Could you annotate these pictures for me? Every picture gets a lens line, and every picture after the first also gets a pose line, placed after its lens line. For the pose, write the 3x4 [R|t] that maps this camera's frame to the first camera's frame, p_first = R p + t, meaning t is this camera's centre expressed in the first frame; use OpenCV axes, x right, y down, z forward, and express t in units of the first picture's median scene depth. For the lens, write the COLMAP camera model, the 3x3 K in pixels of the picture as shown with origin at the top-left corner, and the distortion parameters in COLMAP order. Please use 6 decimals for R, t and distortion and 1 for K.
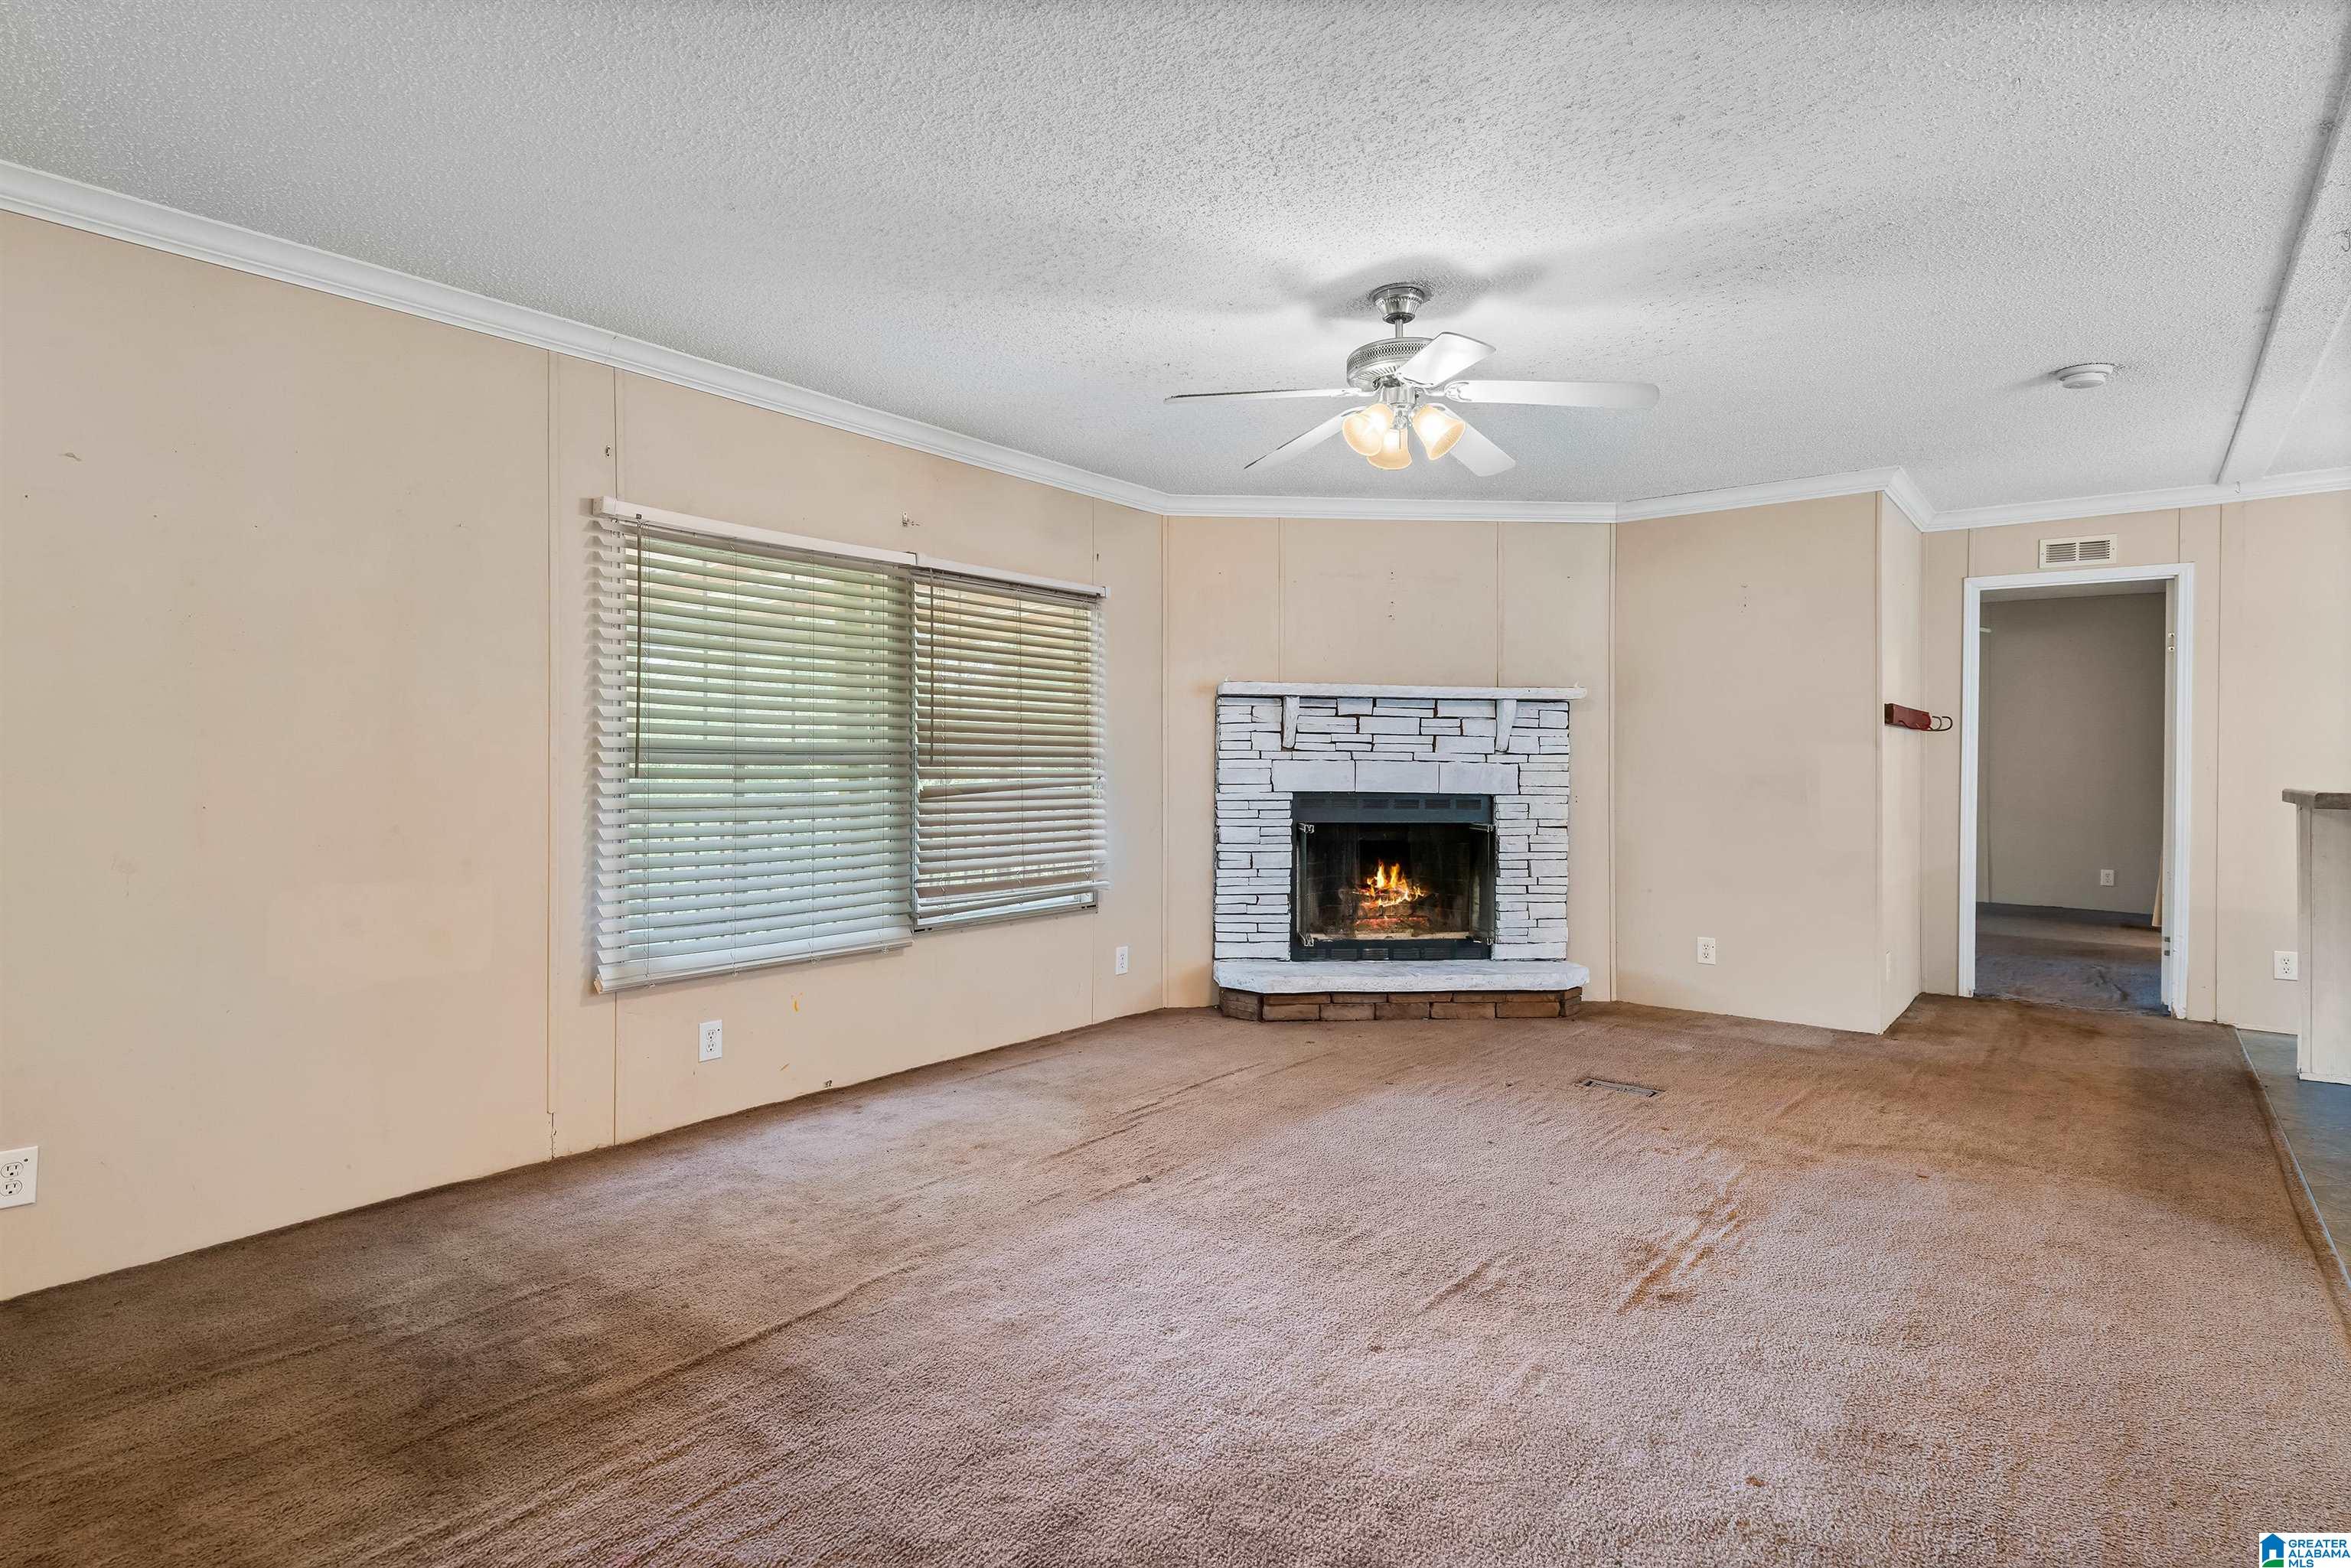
lens RADIAL K [[1190.8, 0, 1178.1], [0, 1190.8, 765.8], [0, 0, 1]] dist [0.002797, 0.000202]
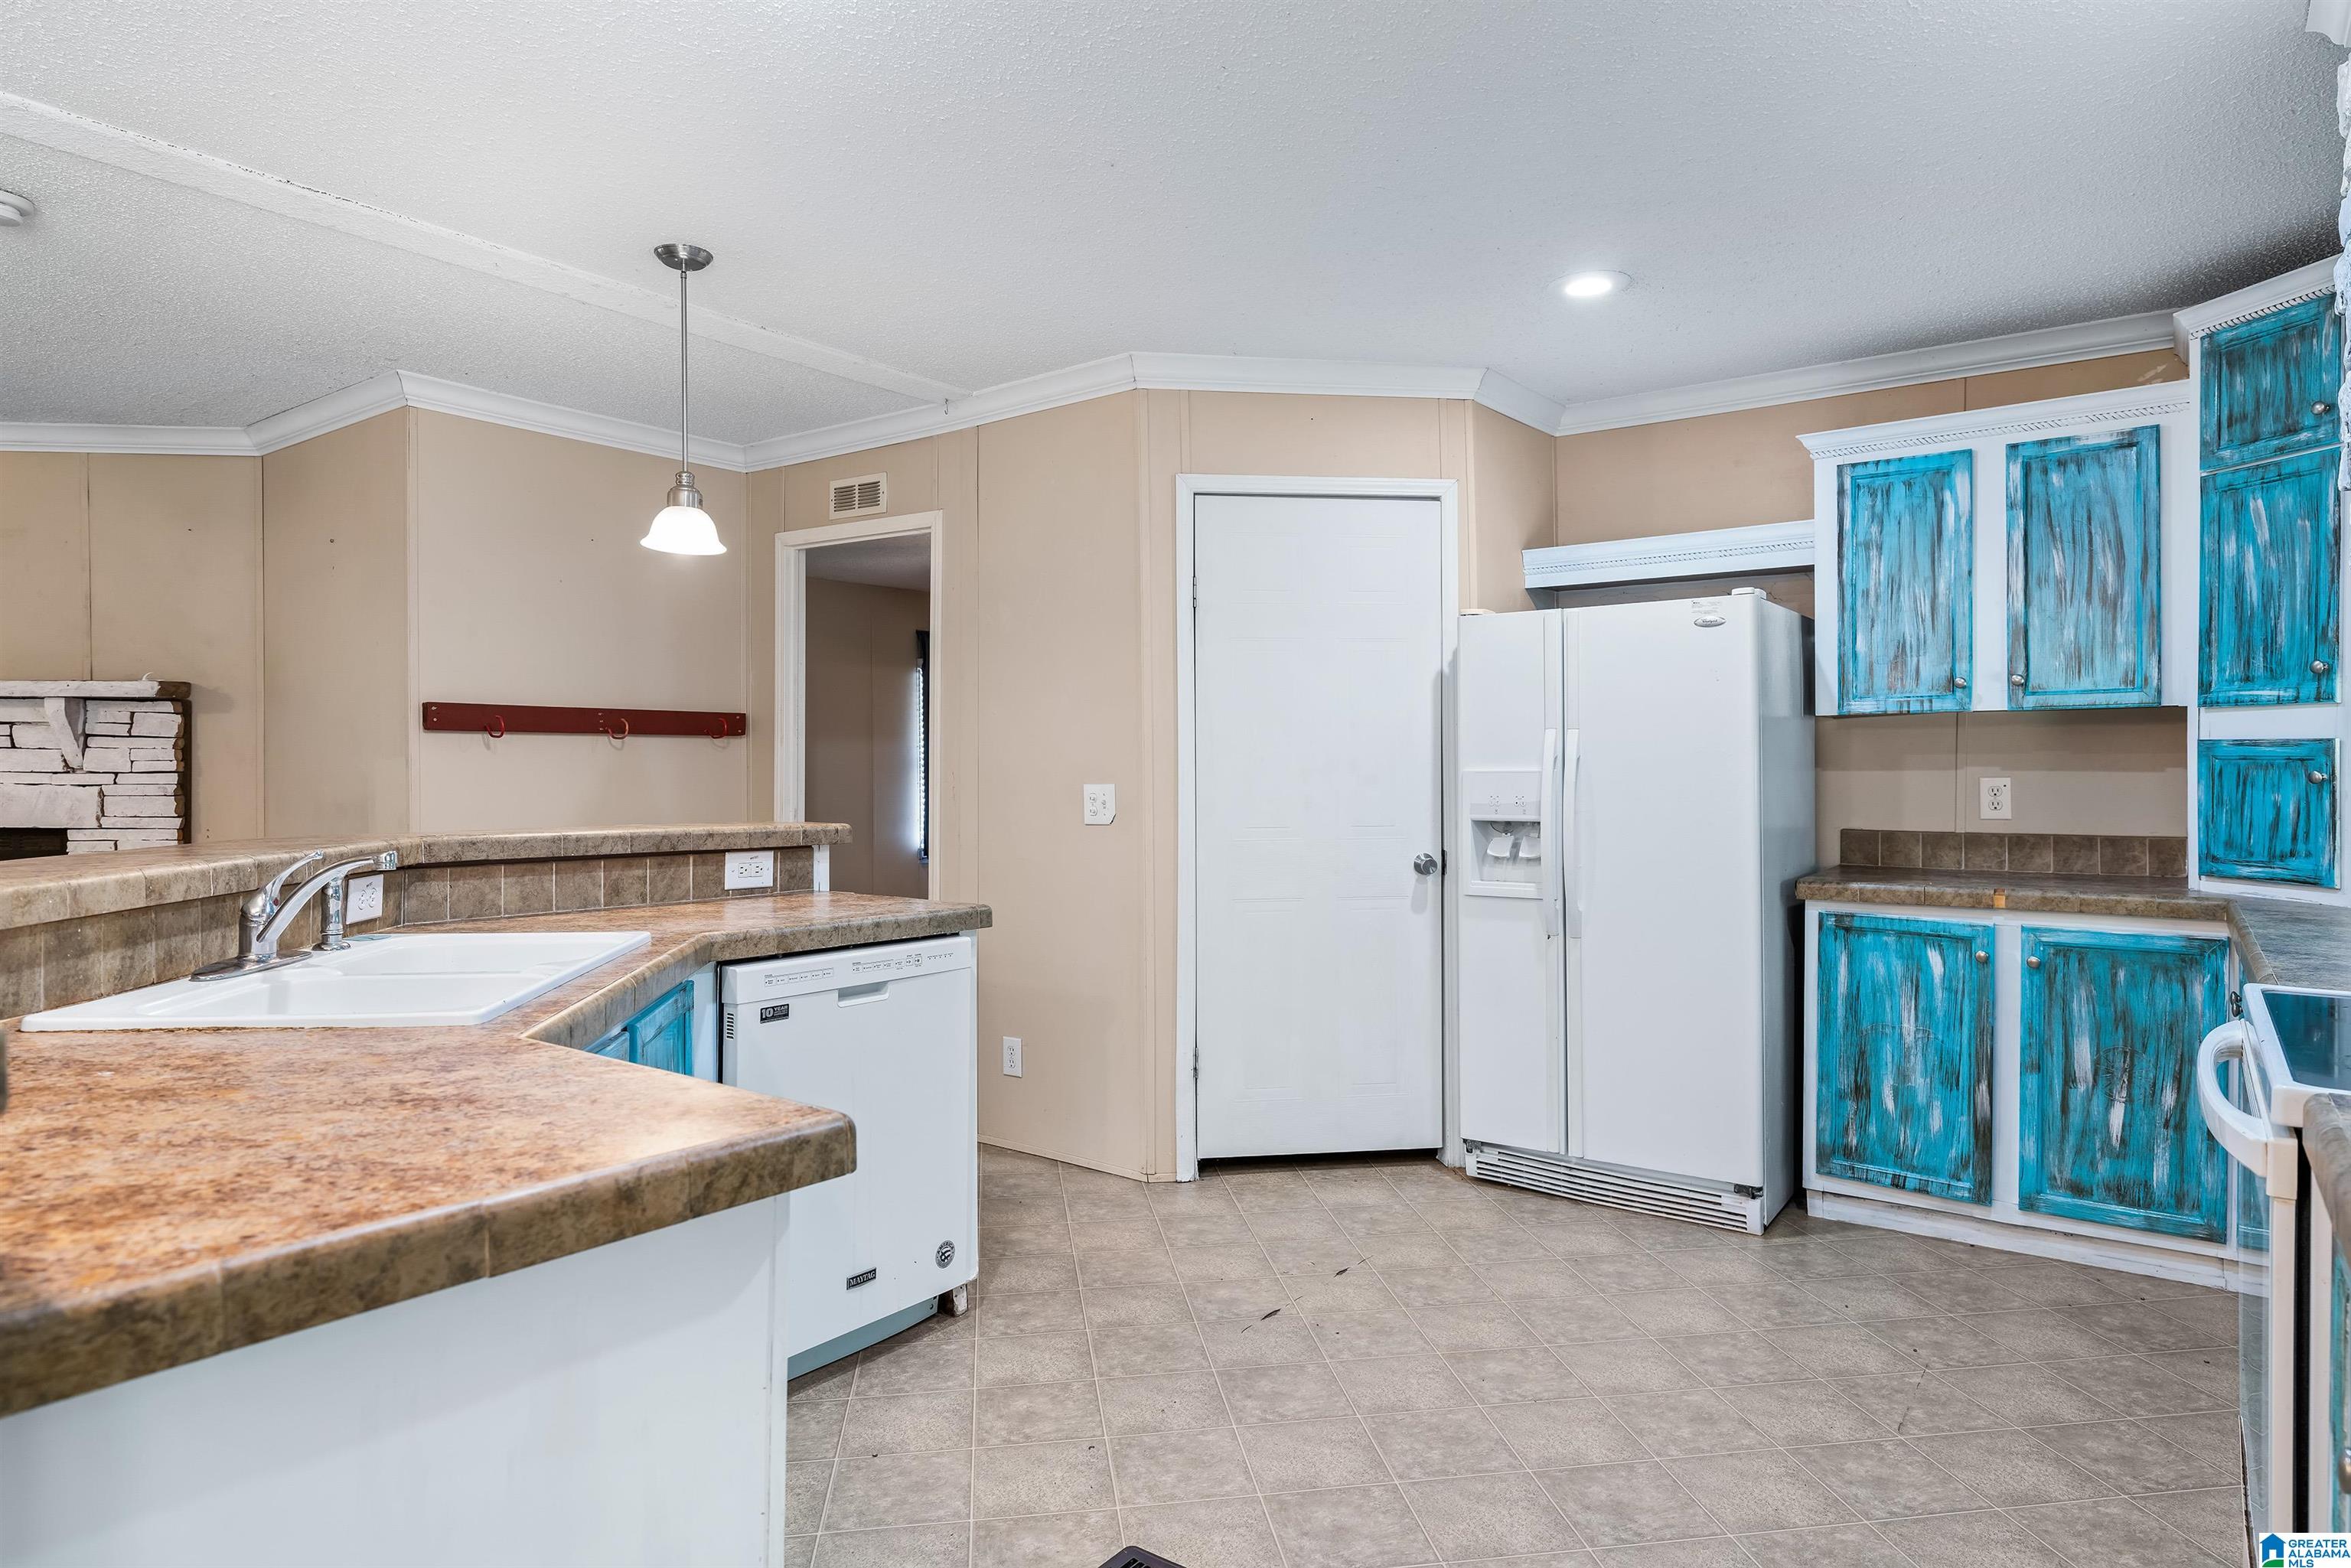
lens RADIAL K [[1360.4, 0, 1173.7], [0, 1360.4, 767.8], [0, 0, 1]] dist [0.003805, 0.003625]
pose [[0.999536, -0.004992, 0.030053, 0.947611], [0.005029, 0.999987, -0.001180, -0.008832], [-0.030047, 0.001331, 0.999548, 0.149961]]
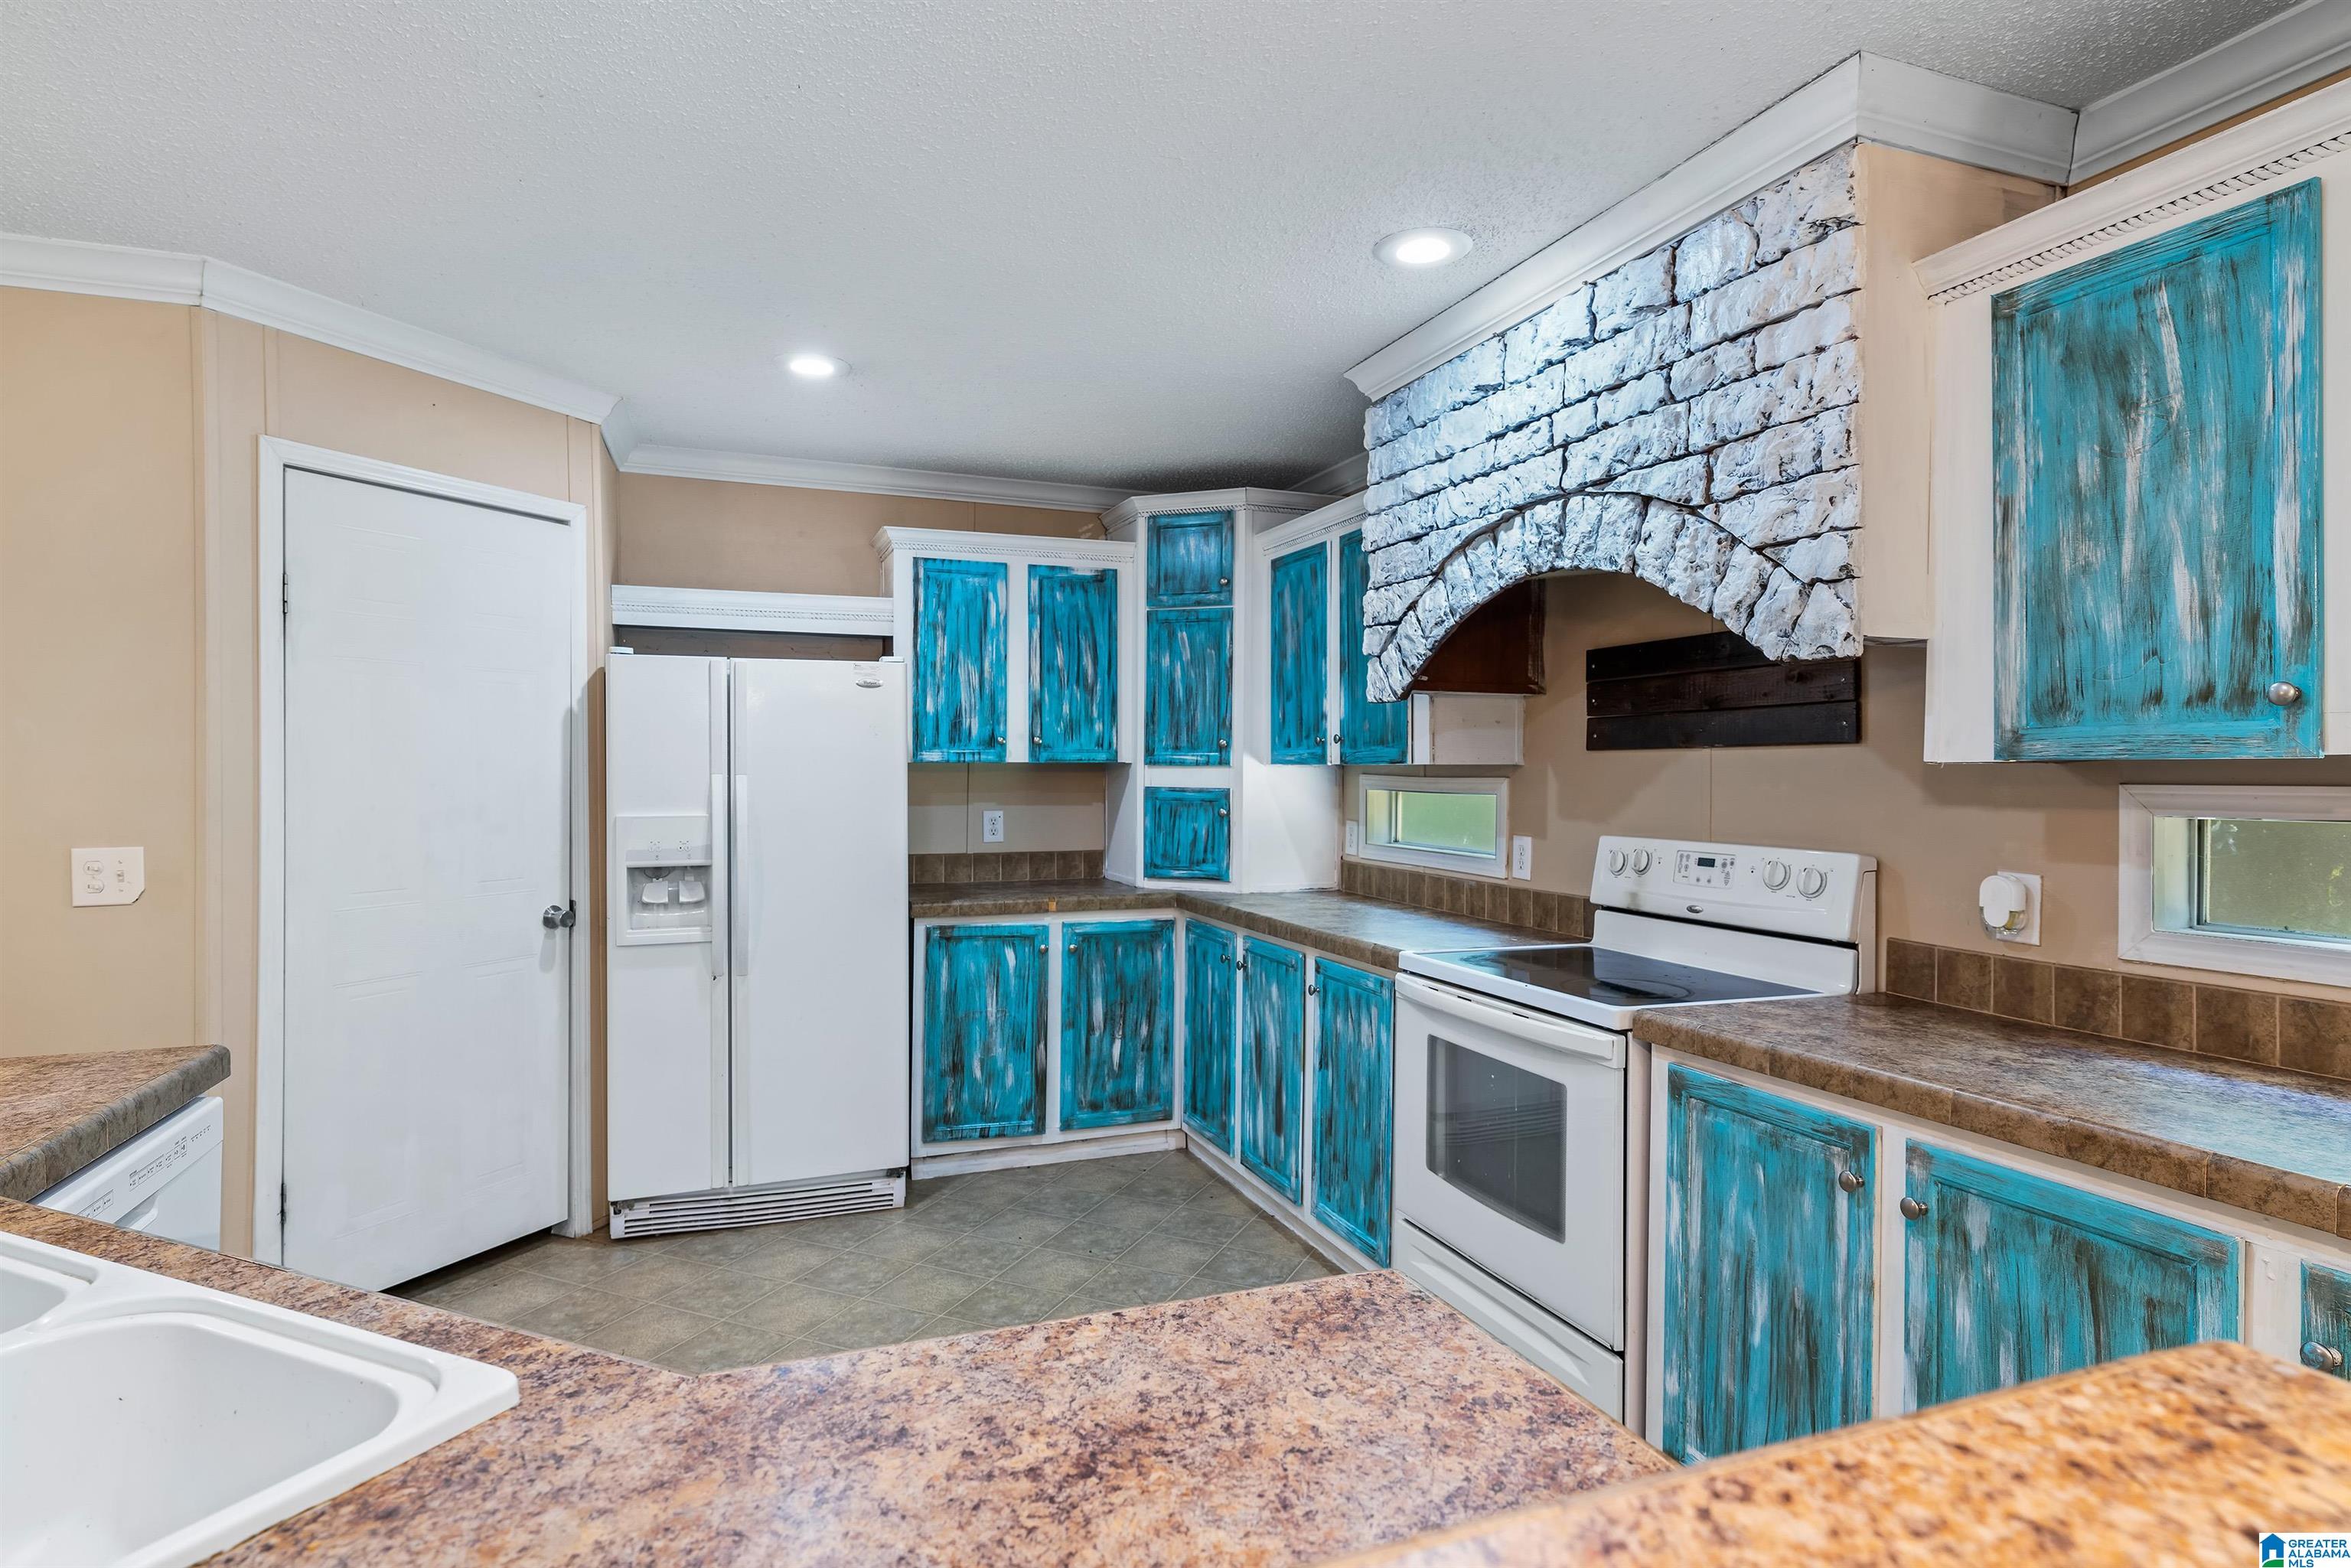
lens RADIAL K [[1257.6, 0, 1173.3], [0, 1257.6, 770.5], [0, 0, 1]] dist [0.008320, -0.000470]
pose [[0.510899, -0.001372, 0.859639, 0.718554], [0.000719, 0.999999, 0.001169, -0.030861], [-0.859640, 0.000021, 0.510900, 0.297227]]
